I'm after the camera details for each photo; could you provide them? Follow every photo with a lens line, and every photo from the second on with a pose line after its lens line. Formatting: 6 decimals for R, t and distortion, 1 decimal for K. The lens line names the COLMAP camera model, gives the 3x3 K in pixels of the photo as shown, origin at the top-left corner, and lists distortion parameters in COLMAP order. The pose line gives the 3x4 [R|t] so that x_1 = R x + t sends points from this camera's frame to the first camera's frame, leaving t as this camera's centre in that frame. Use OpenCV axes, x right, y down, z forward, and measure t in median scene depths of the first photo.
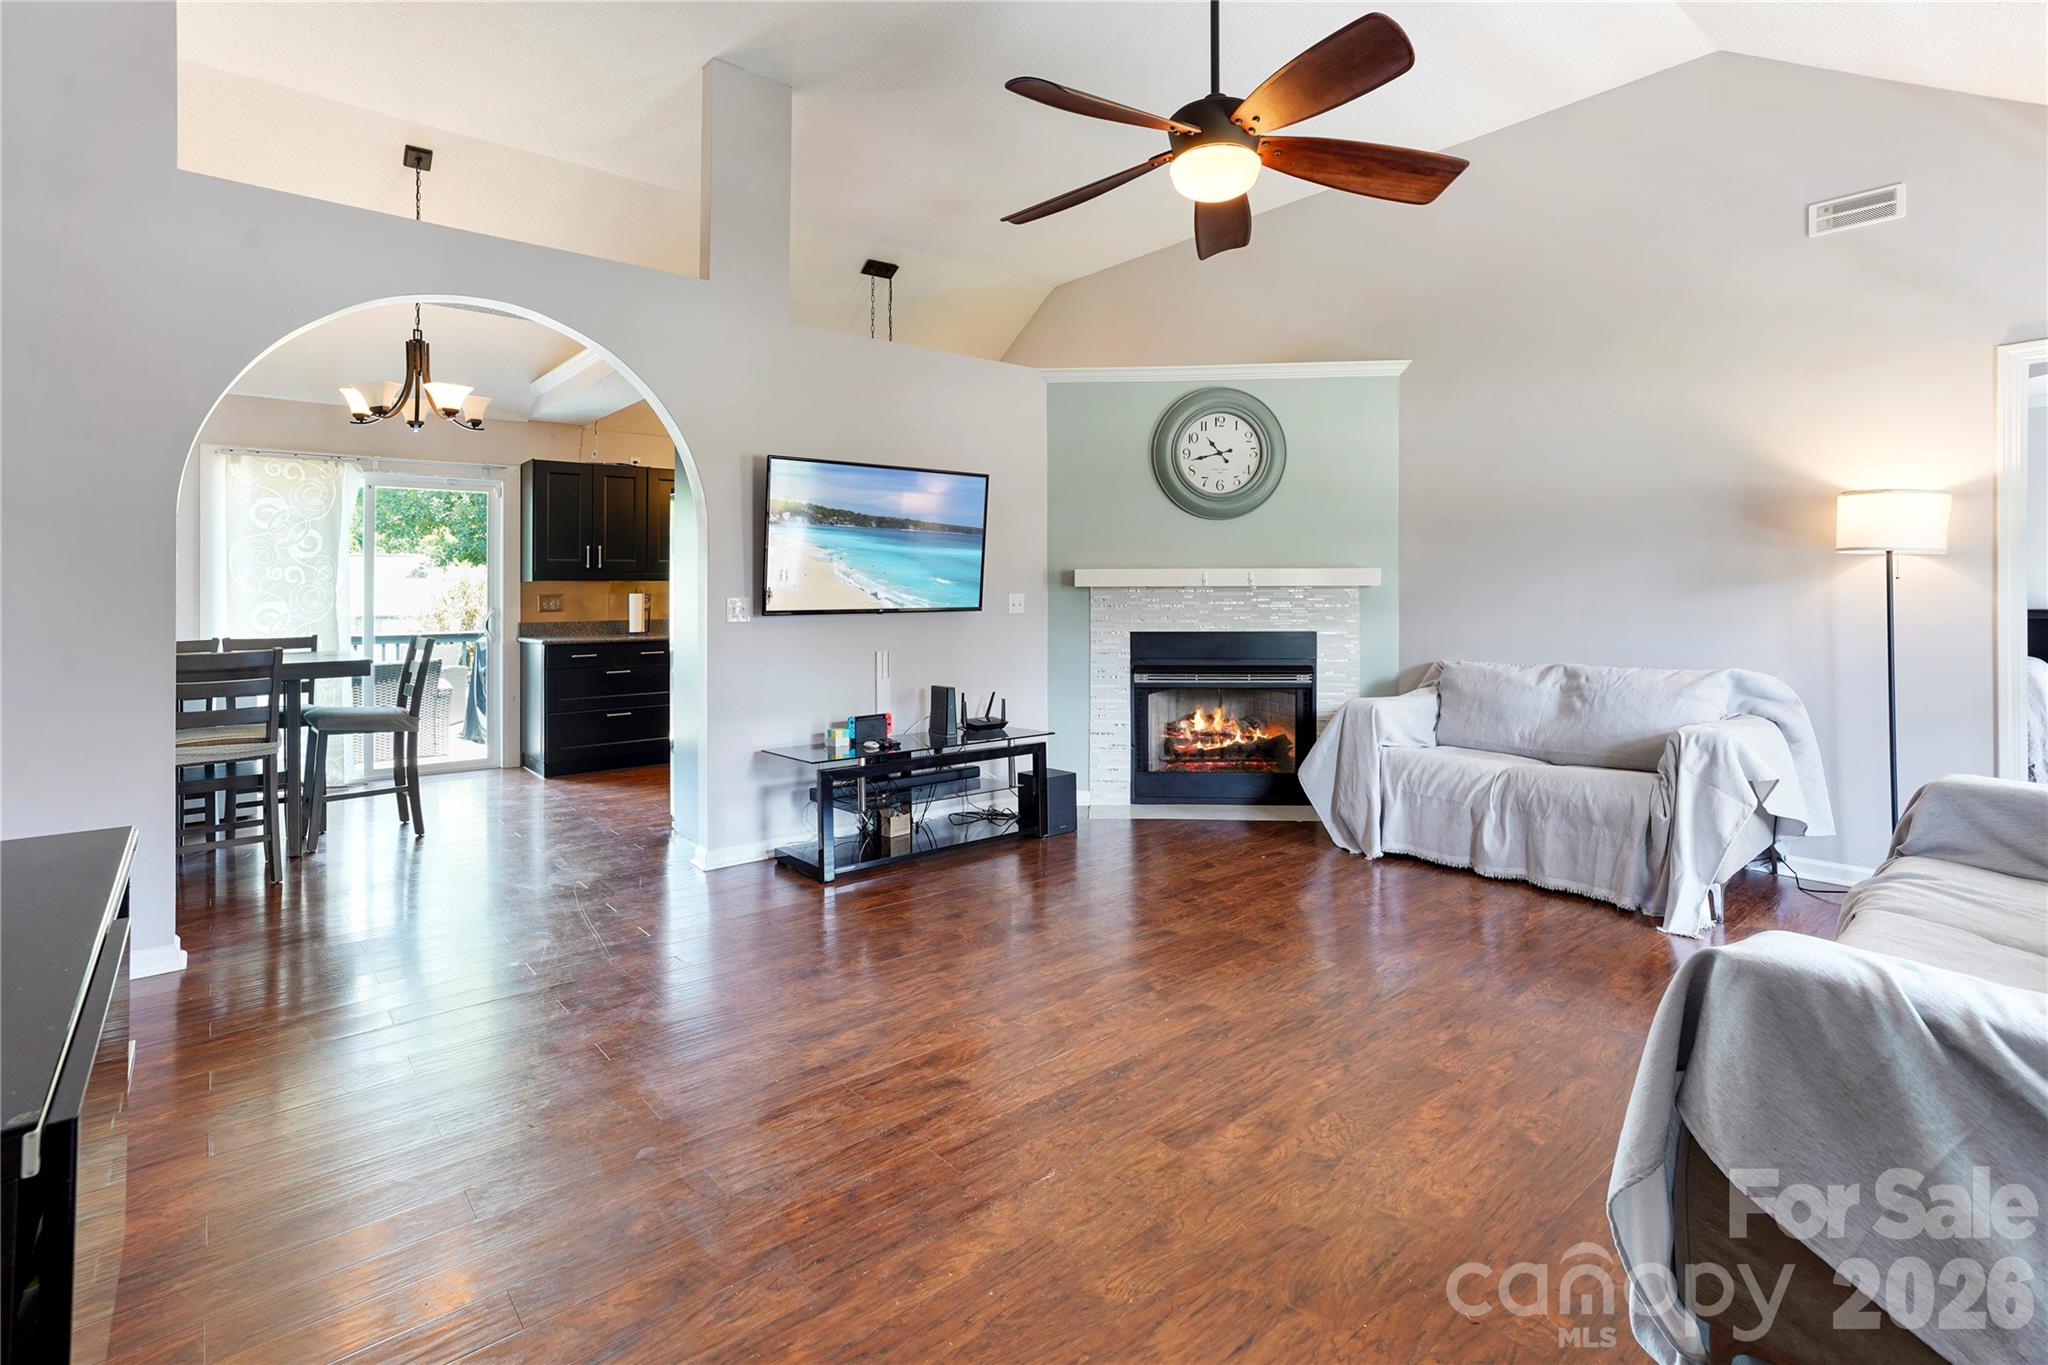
lens RADIAL K [[1031.7, 0, 1024.0], [0, 1031.7, 682.5], [0, 0, 1]] dist [0.002966, 0.000357]
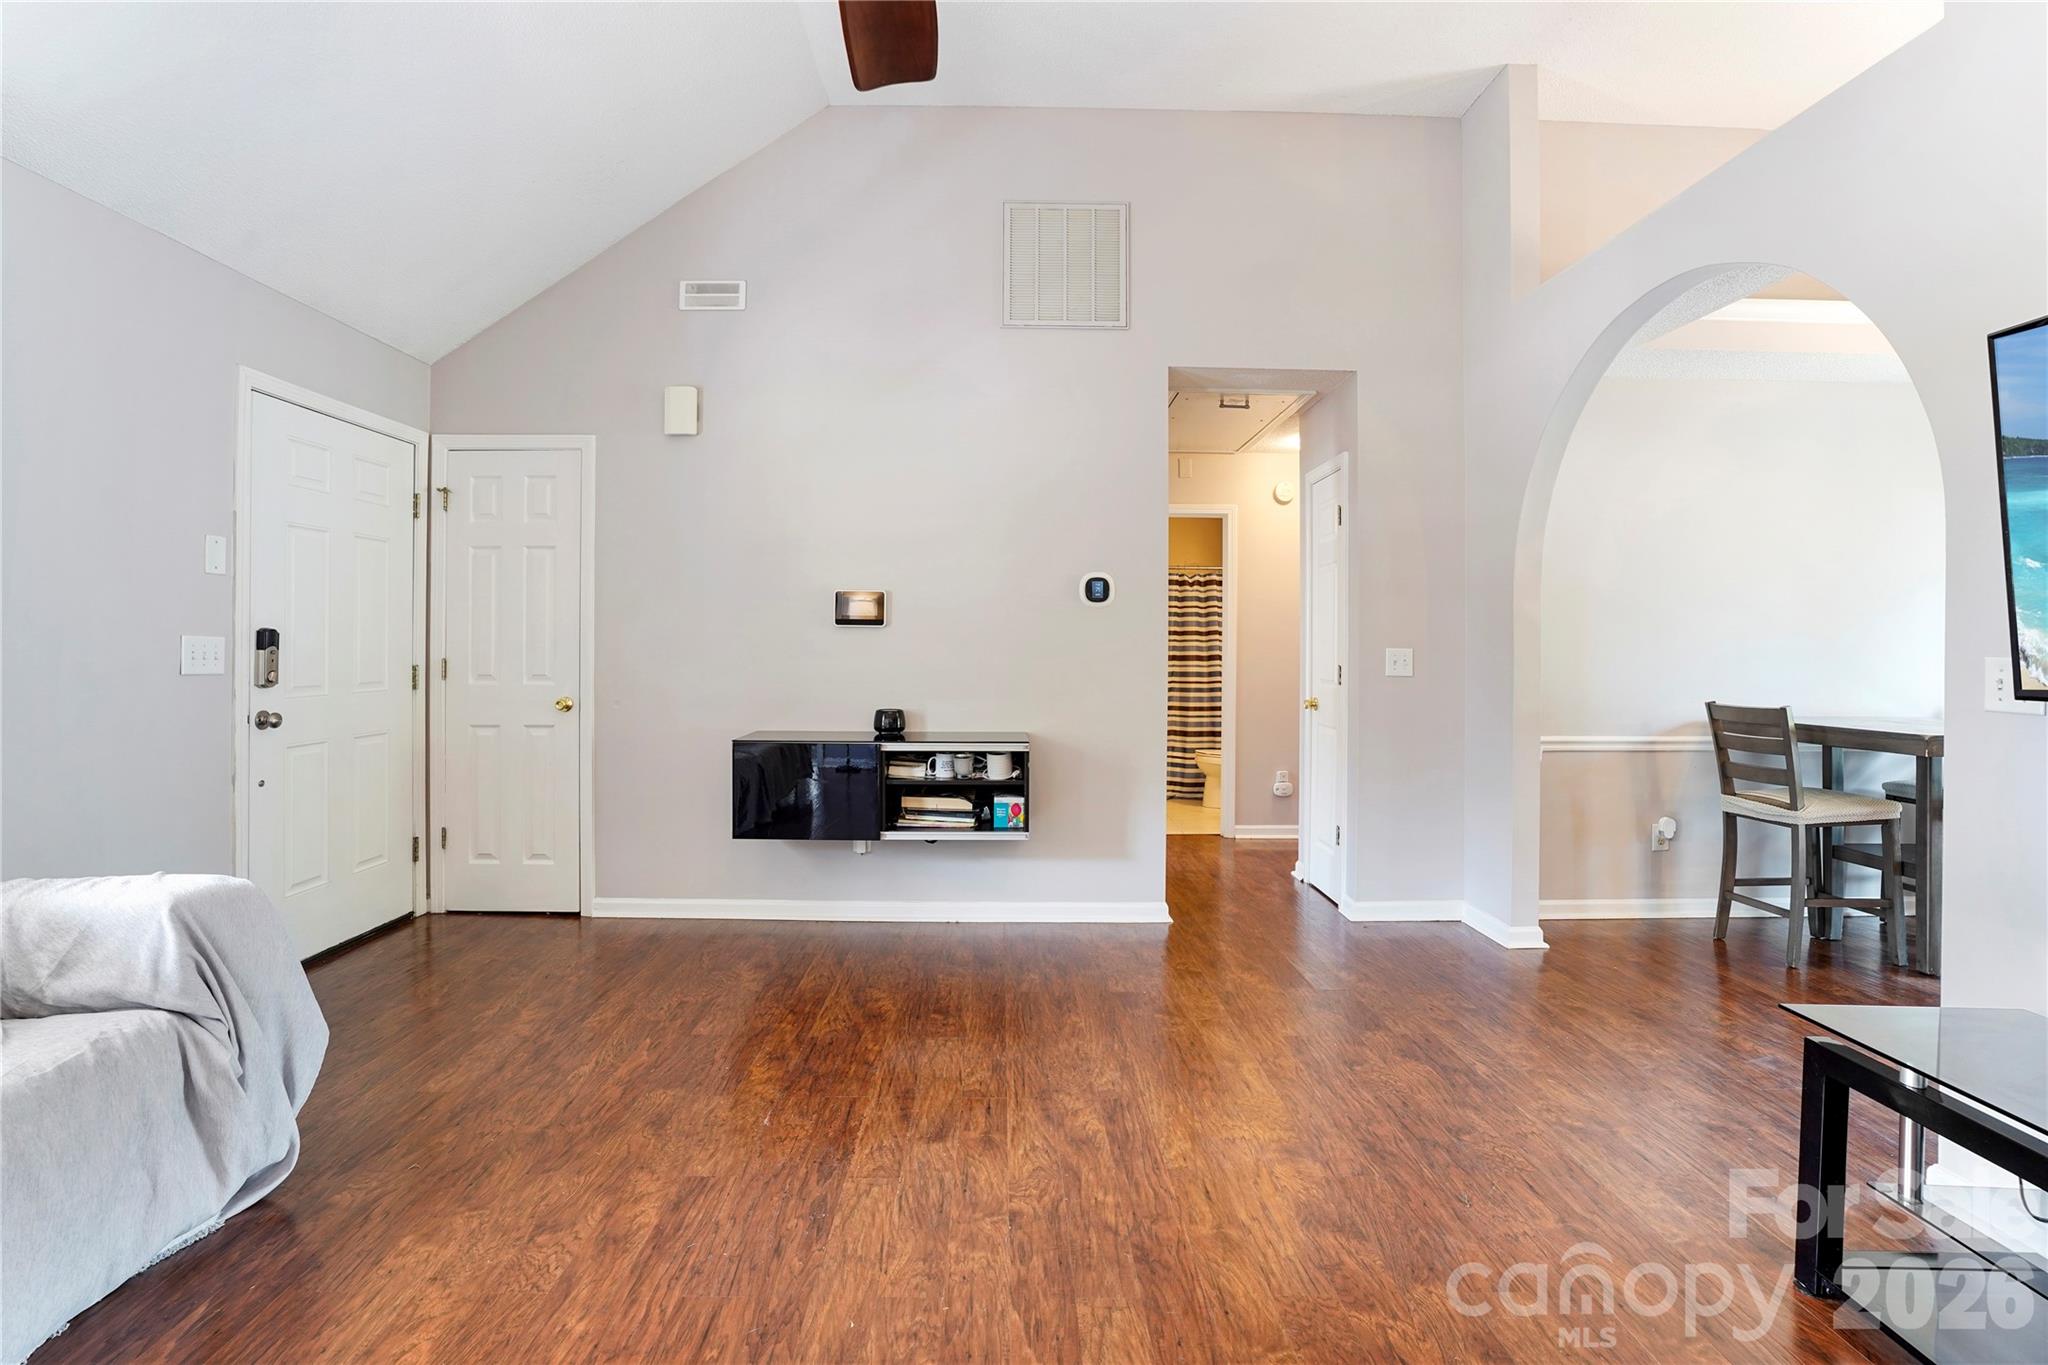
lens RADIAL K [[997.4, 0, 994.9], [0, 997.4, 688.8], [0, 0, 1]] dist [-0.081308, 0.056329]
pose [[-0.676996, 0.028724, -0.735426, 0.583236], [-0.067021, 0.992680, 0.100468, -0.140502], [0.732929, 0.117305, -0.670115, 1.642379]]
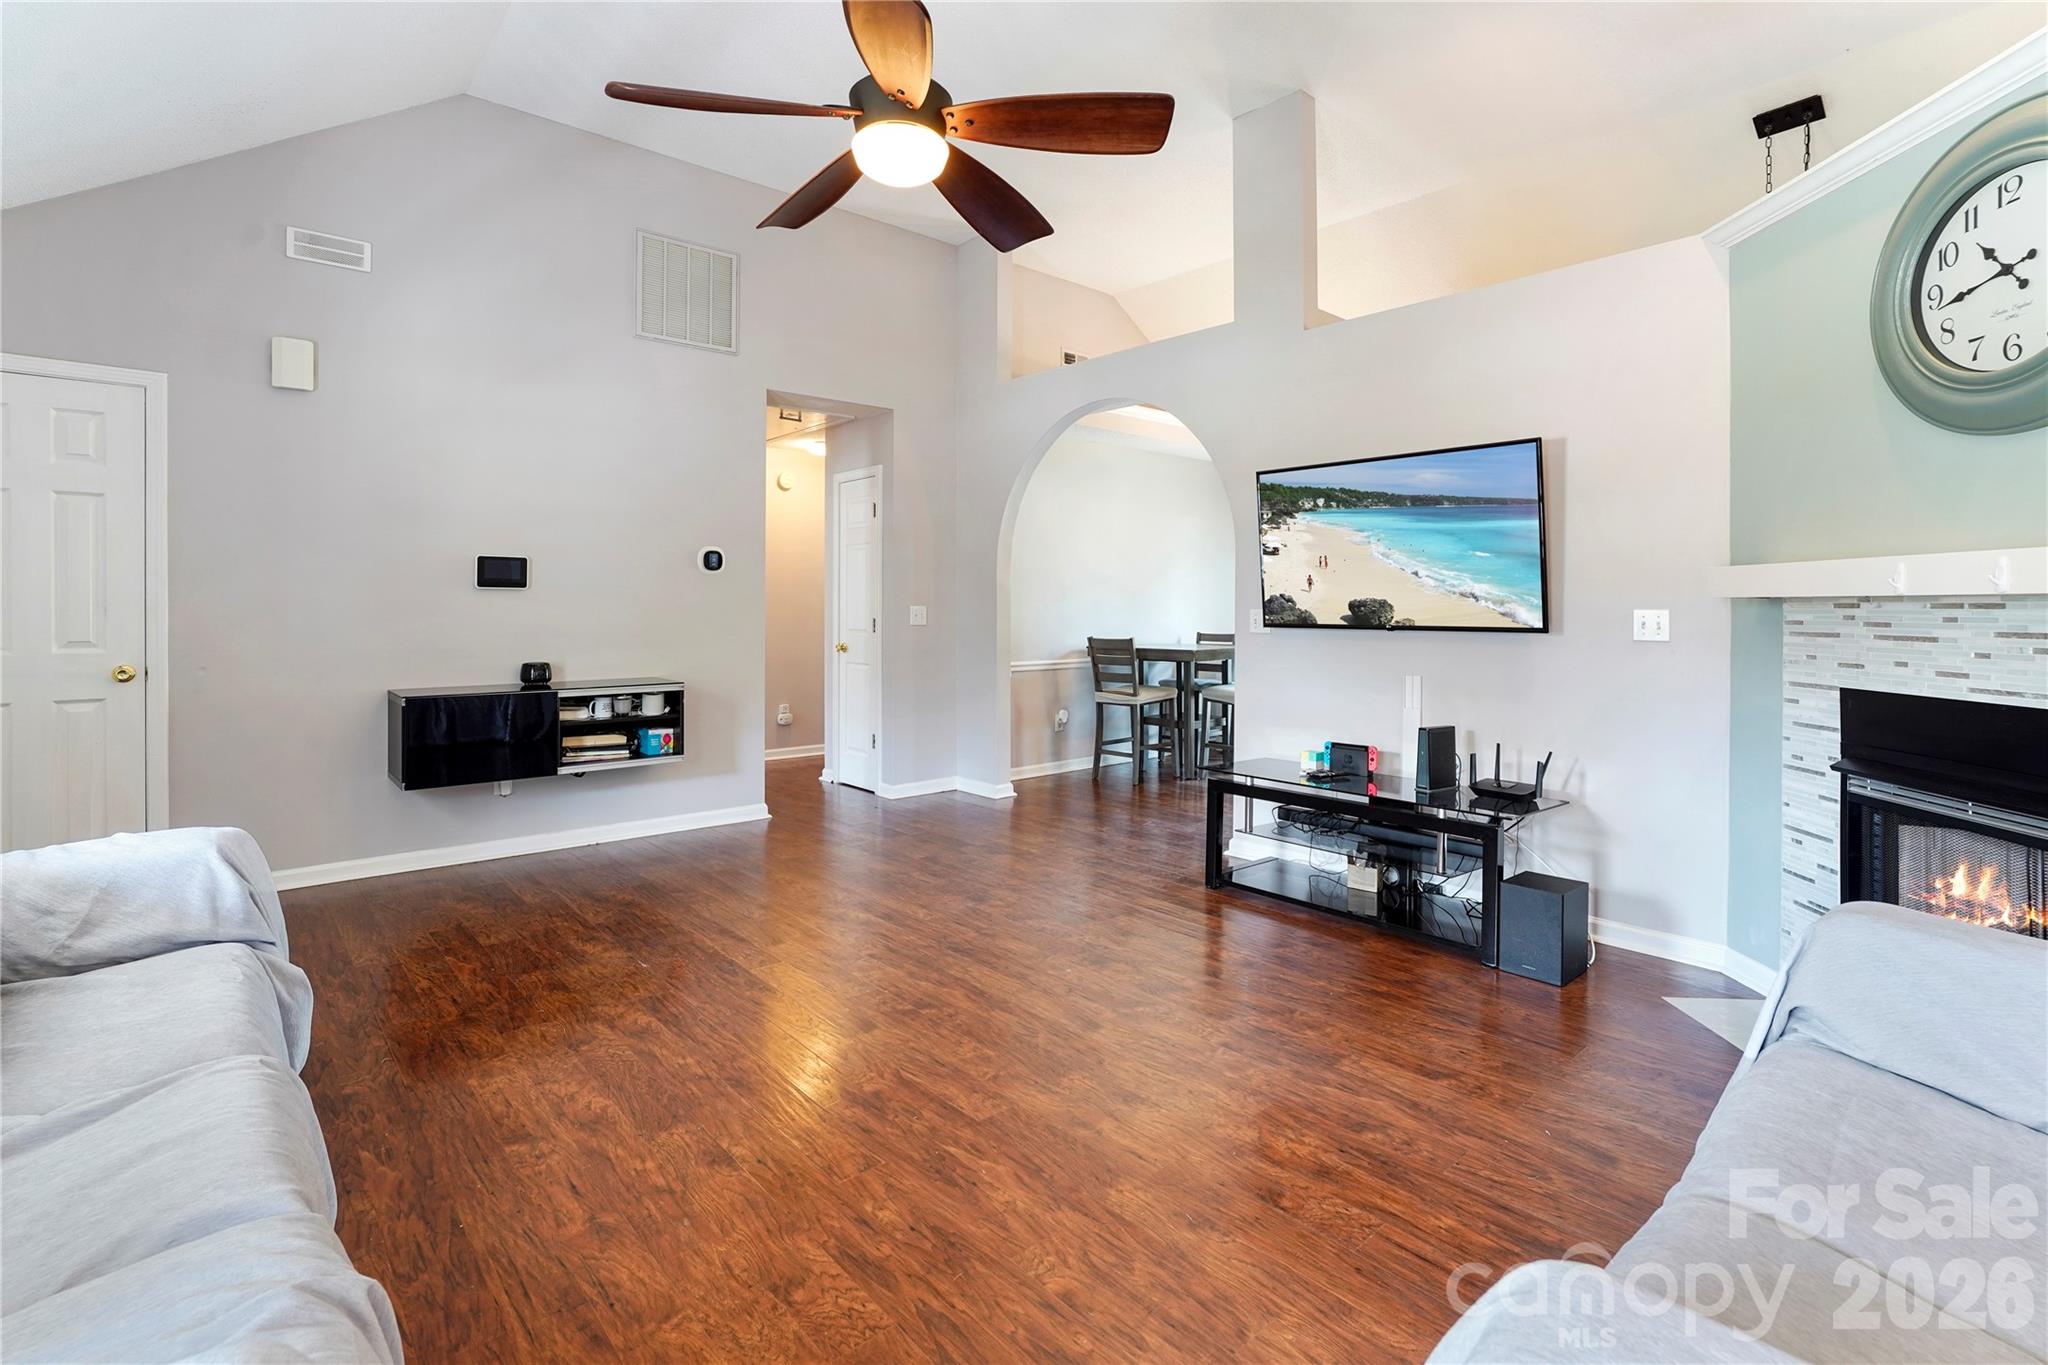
lens RADIAL K [[985.5, 0, 1024.0], [0, 985.5, 682.5], [0, 0, 1]] dist [-0.017566, 0.000163]
pose [[-0.040434, 0.079889, -0.995983, 1.287936], [-0.087839, 0.992655, 0.083188, -0.123701], [0.995314, 0.090850, -0.033120, 1.375710]]
